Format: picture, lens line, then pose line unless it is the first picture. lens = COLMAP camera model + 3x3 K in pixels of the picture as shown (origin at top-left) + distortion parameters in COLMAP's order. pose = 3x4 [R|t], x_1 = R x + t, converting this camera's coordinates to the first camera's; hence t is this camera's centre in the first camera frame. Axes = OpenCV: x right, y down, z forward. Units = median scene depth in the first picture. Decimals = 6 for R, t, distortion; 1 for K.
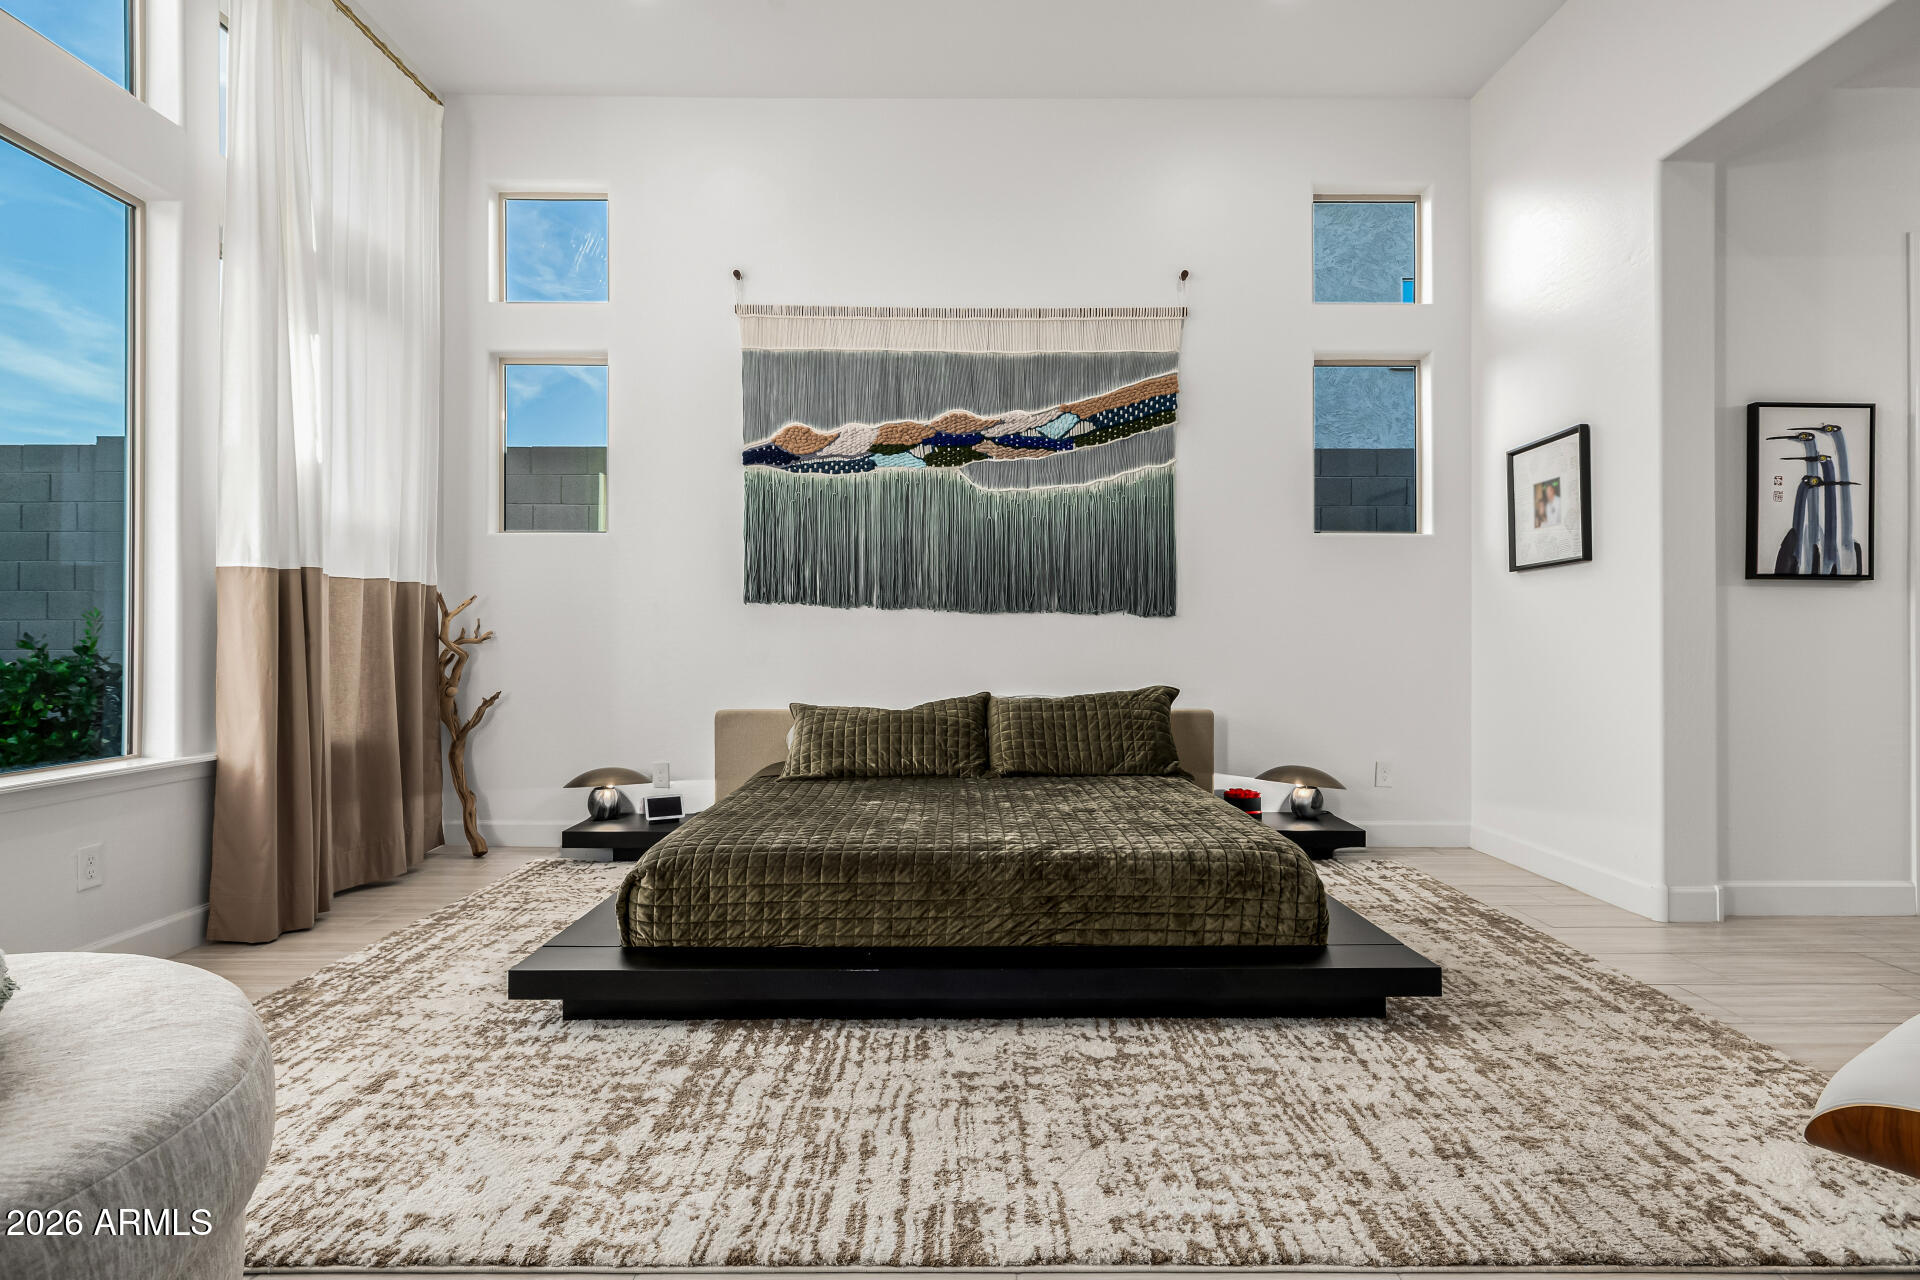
lens RADIAL K [[1016.0, 0, 952.6], [0, 1016.0, 628.2], [0, 0, 1]] dist [0.002617, -0.003660]
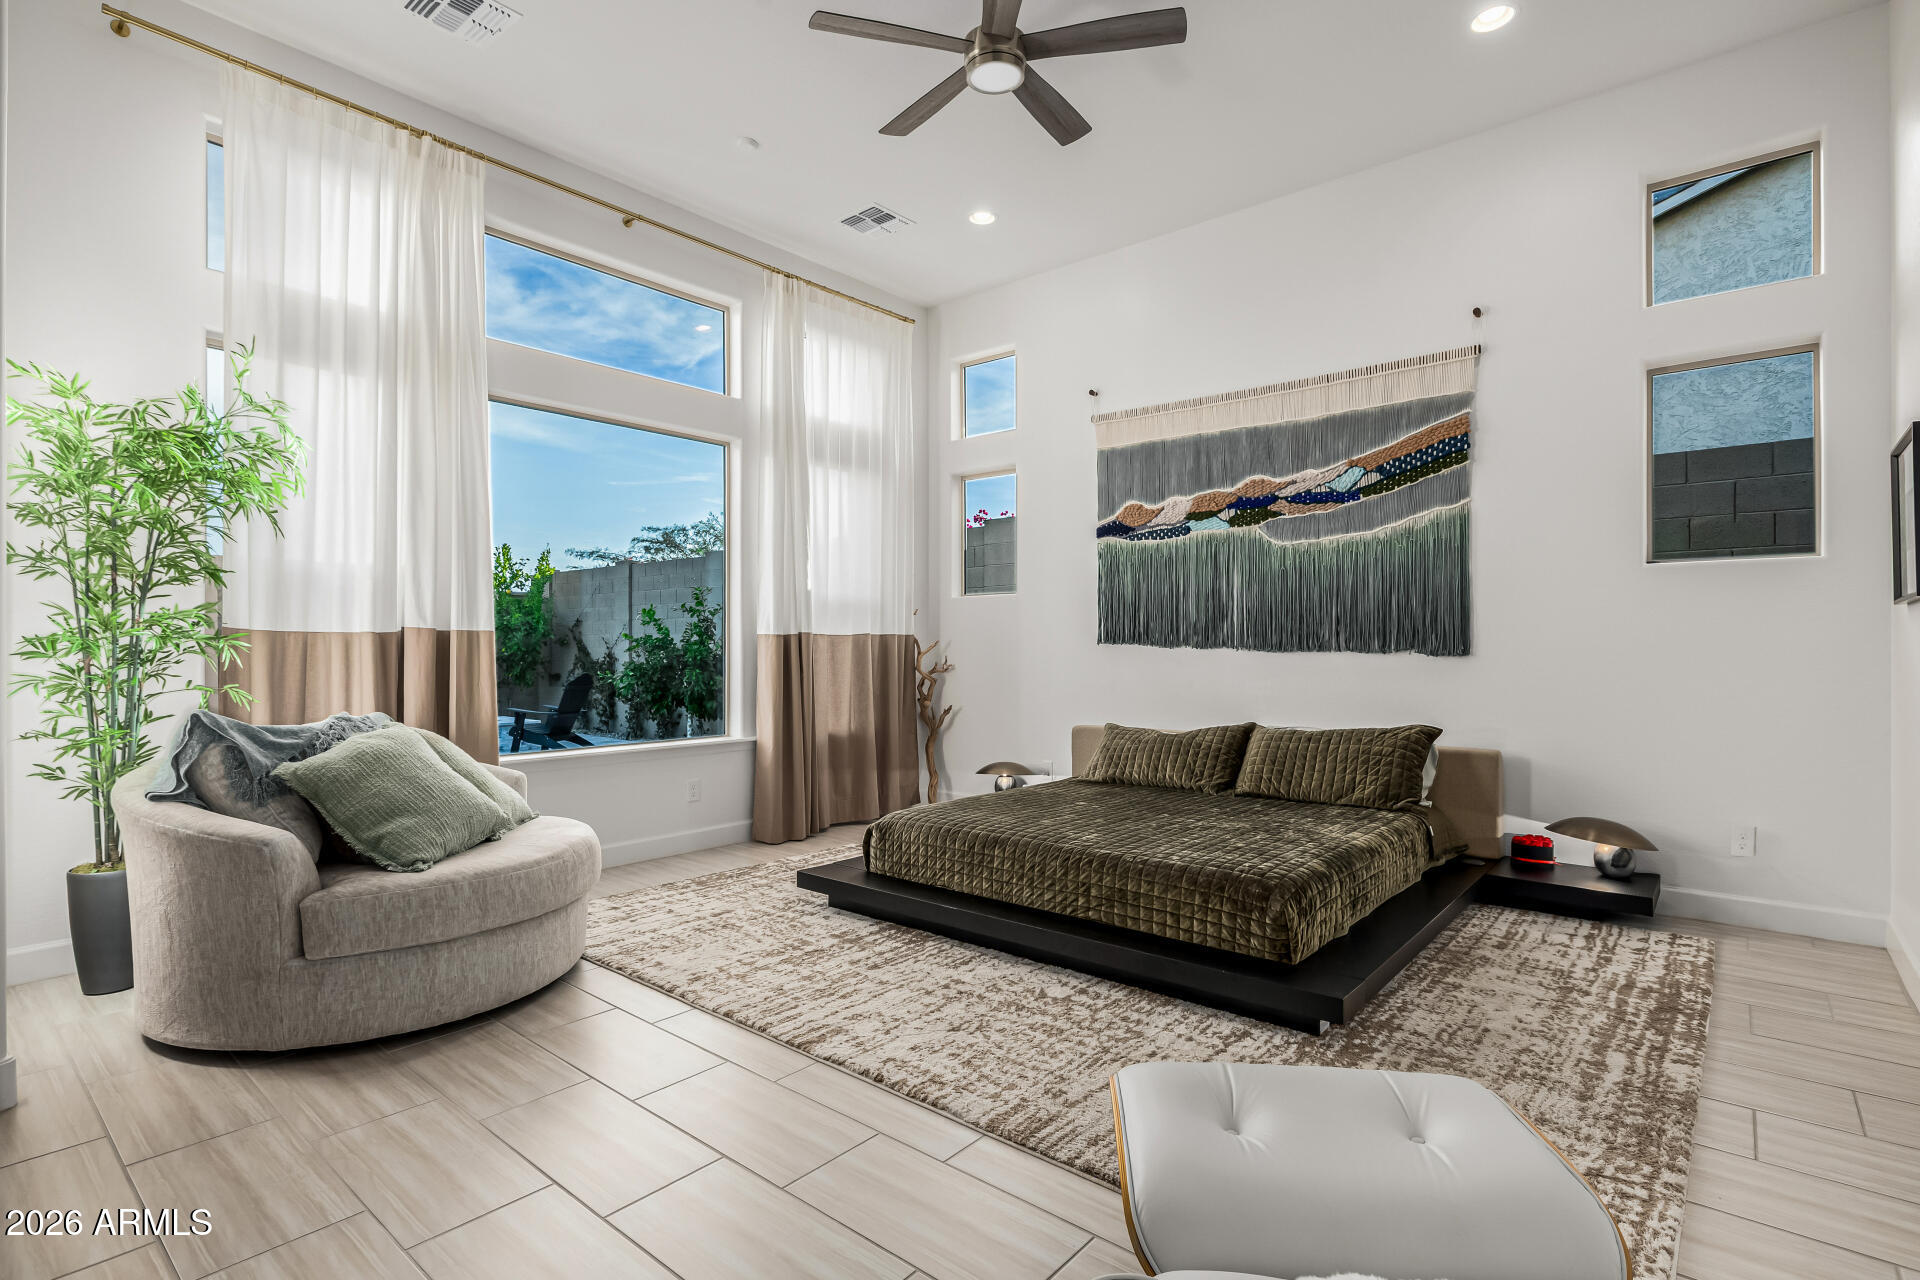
lens RADIAL K [[919.8, 0, 943.7], [0, 919.8, 634.7], [0, 0, 1]] dist [-0.000650, 0.001517]
pose [[0.756359, -0.011002, -0.654064, 0.491104], [0.011374, 0.999929, -0.003668, -0.040428], [0.654058, -0.004665, 0.756430, -0.028293]]
